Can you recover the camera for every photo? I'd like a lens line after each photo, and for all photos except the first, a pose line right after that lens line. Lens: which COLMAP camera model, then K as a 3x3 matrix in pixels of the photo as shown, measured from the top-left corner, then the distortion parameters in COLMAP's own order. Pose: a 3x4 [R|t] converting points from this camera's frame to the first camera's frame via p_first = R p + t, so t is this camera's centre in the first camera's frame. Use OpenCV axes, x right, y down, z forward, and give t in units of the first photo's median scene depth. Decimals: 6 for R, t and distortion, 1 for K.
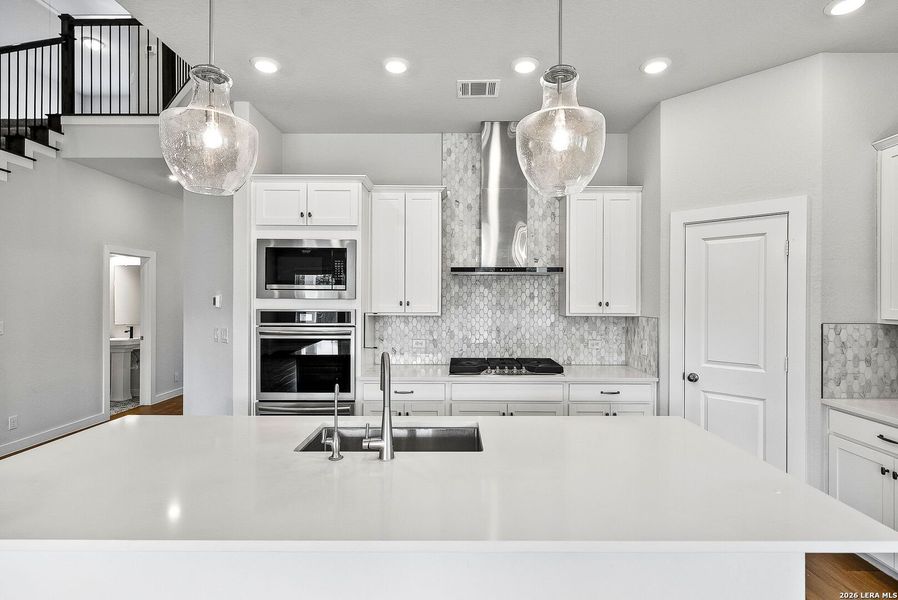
lens RADIAL K [[435.1, 0, 460.8], [0, 435.1, 297.1], [0, 0, 1]] dist [0.002905, 0.000248]
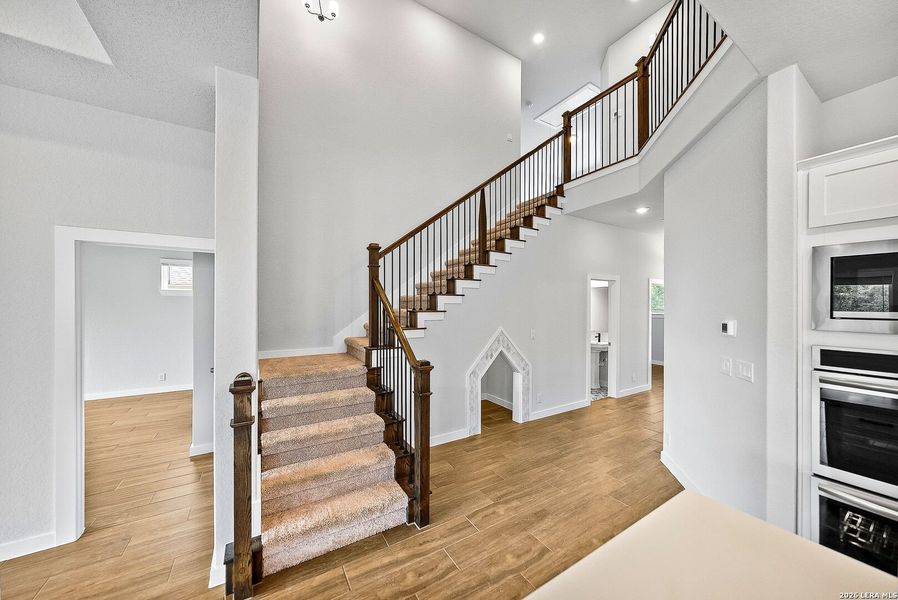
lens RADIAL K [[326.7, 0, 454.2], [0, 326.7, 297.7], [0, 0, 1]] dist [0.001245, 0.000050]
pose [[0.533760, -0.019254, -0.845417, -0.219477], [0.000708, 0.999751, -0.022322, -0.026308], [0.845636, 0.011316, 0.533641, 0.142348]]
